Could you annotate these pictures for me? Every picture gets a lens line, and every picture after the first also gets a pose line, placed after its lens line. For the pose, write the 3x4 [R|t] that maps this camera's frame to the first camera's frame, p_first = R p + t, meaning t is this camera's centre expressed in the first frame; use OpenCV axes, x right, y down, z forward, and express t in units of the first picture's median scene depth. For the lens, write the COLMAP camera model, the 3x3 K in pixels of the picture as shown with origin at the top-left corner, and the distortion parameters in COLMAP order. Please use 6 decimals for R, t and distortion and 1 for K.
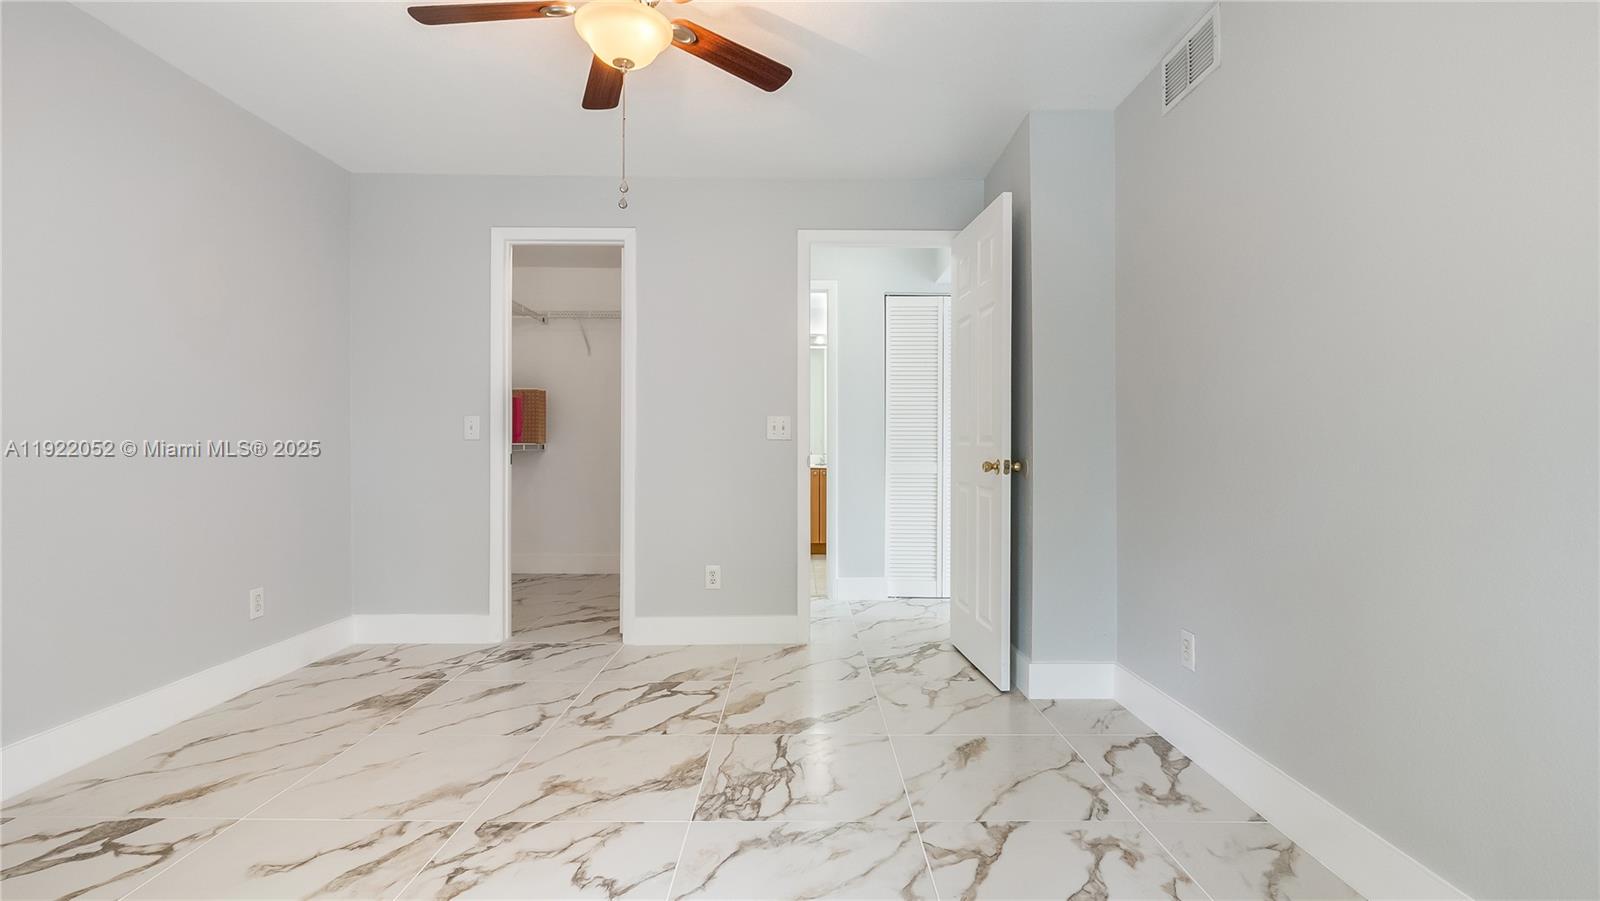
lens RADIAL K [[746.2, 0, 799.5], [0, 746.2, 445.4], [0, 0, 1]] dist [-0.004487, 0.000042]
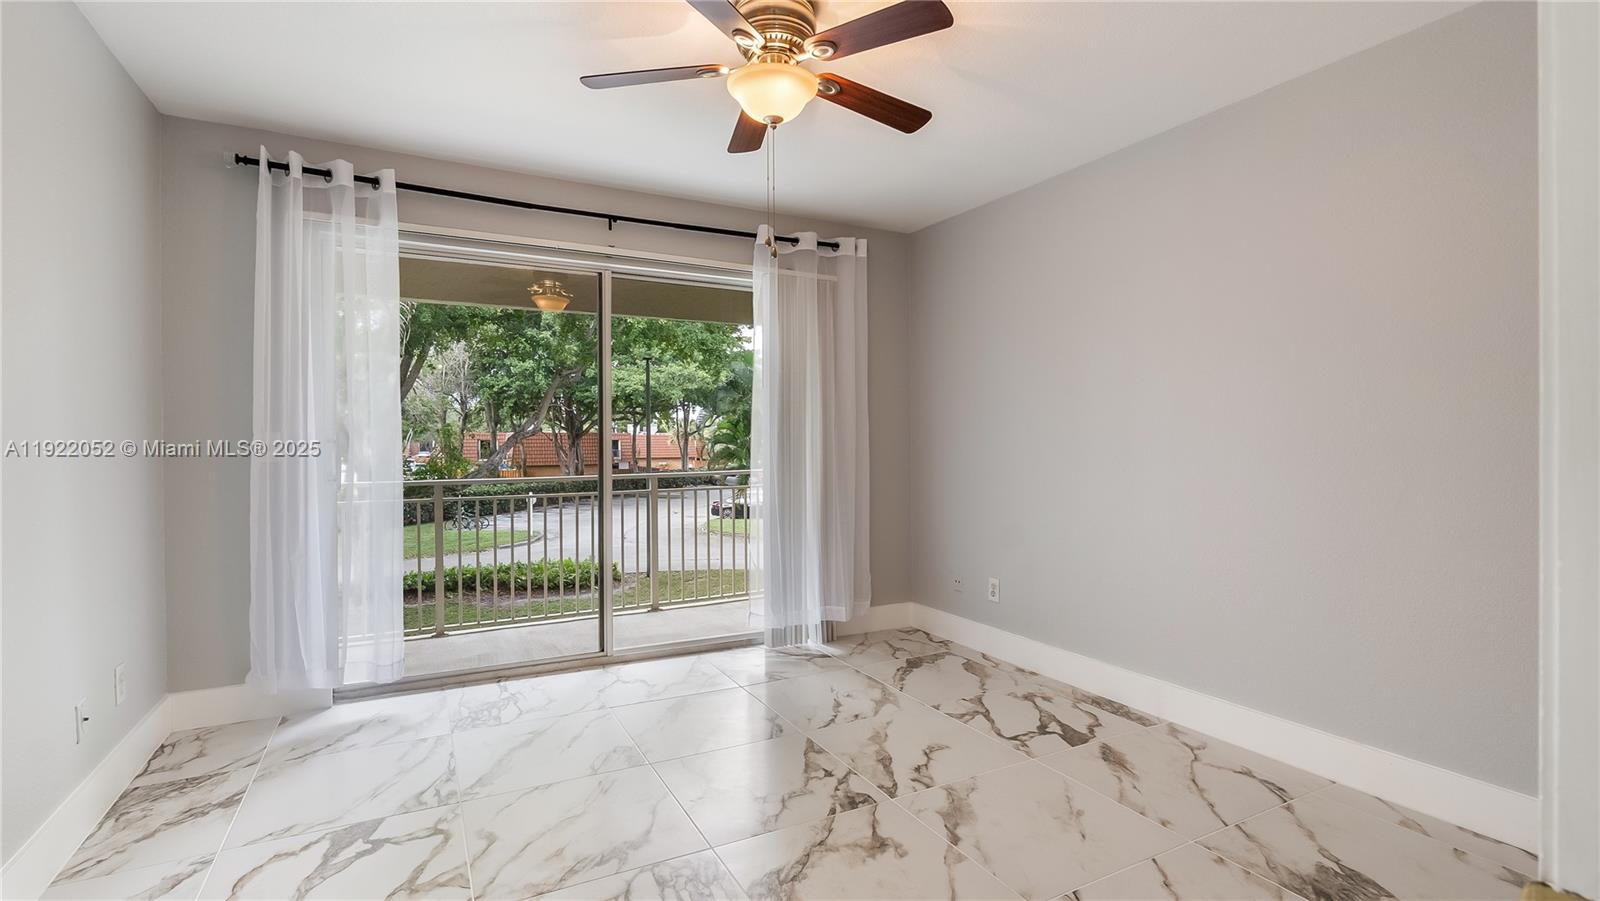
lens RADIAL K [[746.2, 0, 799.4], [0, 746.2, 442.8], [0, 0, 1]] dist [-0.004487, 0.000042]
pose [[-0.887878, 0.001687, -0.460076, 0.166294], [0.003350, 0.999990, -0.002800, -0.040633], [0.460067, -0.004027, -0.887875, 1.497763]]
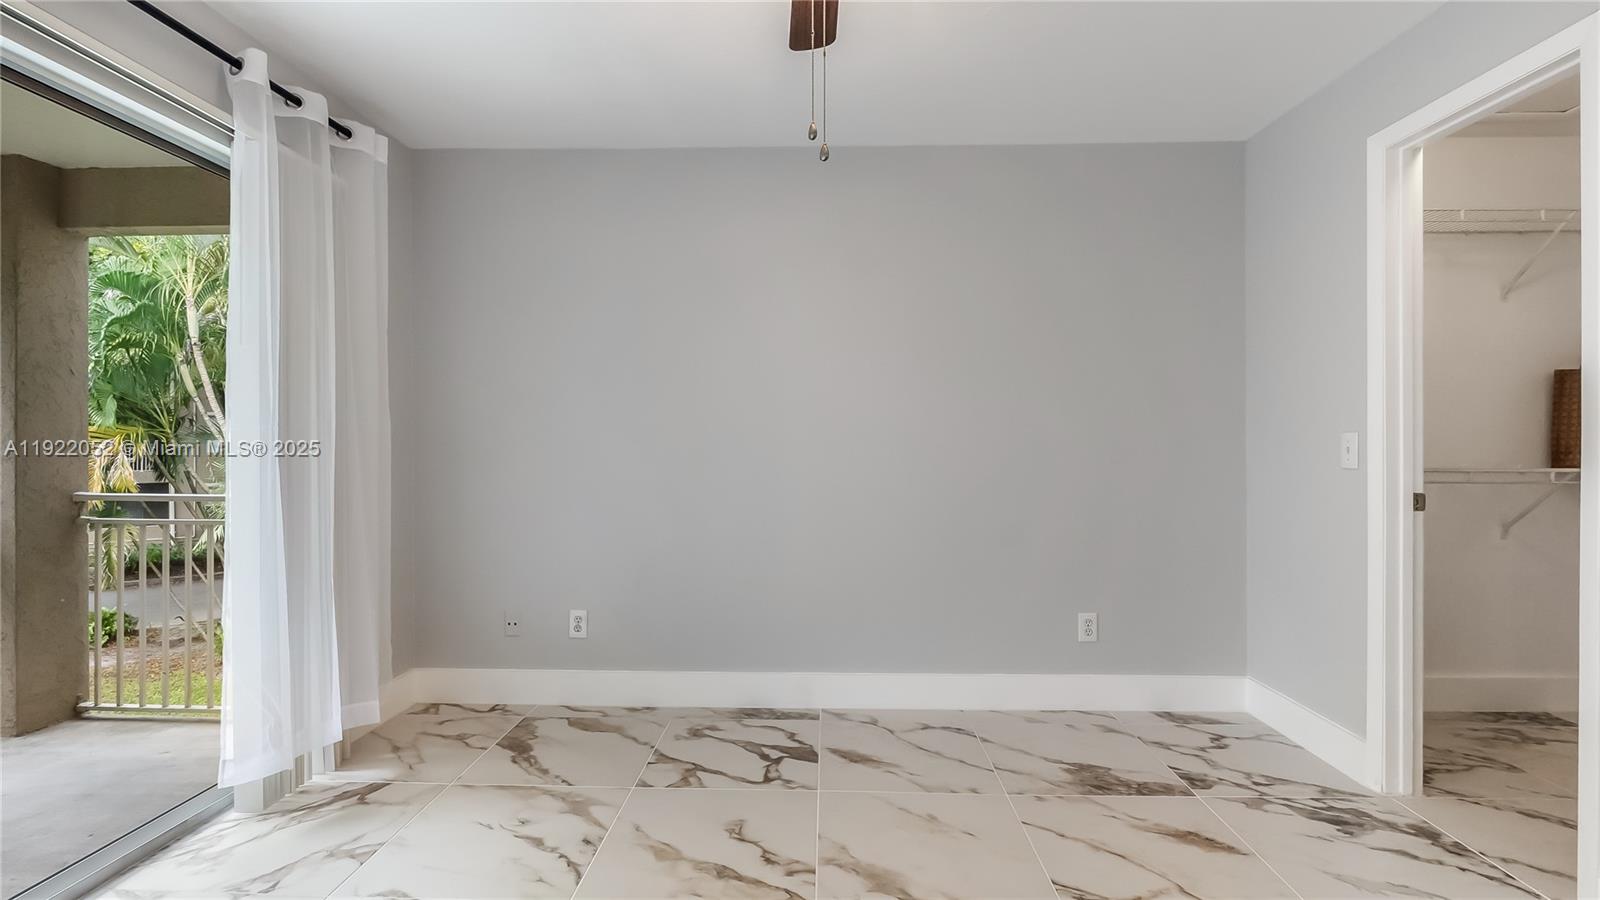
lens RADIAL K [[746.2, 0, 806.9], [0, 746.2, 440.5], [0, 0, 1]] dist [-0.004487, 0.000042]
pose [[-0.031496, -0.003138, -0.999499, 0.345891], [0.002051, 0.999993, -0.003205, -0.045576], [0.999502, -0.002151, -0.031489, 0.772055]]
